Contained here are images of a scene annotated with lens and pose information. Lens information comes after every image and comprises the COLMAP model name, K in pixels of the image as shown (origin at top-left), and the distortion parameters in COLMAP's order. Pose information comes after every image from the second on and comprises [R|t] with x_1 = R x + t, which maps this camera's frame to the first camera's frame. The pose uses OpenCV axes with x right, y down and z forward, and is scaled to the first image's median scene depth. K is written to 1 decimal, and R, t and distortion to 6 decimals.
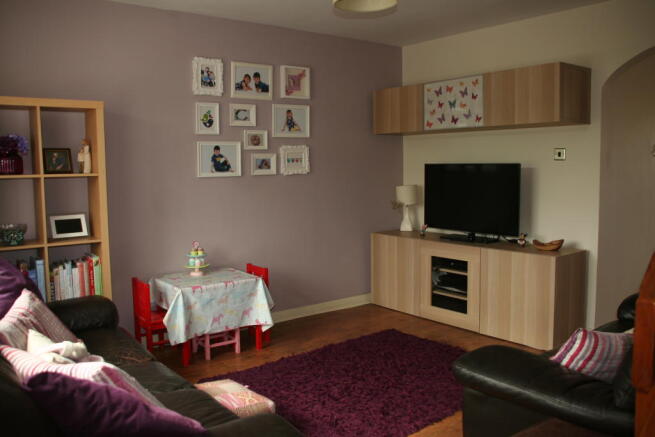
lens RADIAL K [[550.9, 0, 327.4], [0, 550.9, 217.7], [0, 0, 1]] dist [-0.130046, 0.075306]
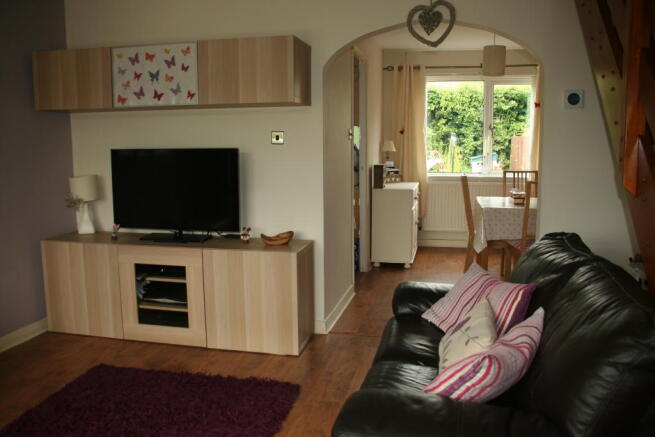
lens RADIAL K [[550.9, 0, 330.6], [0, 550.9, 220.8], [0, 0, 1]] dist [-0.130046, 0.075306]
pose [[0.768351, -0.079654, 0.635052, -0.096634], [0.054010, 0.996756, 0.059675, -0.026988], [-0.637745, -0.011552, 0.770161, 0.211207]]
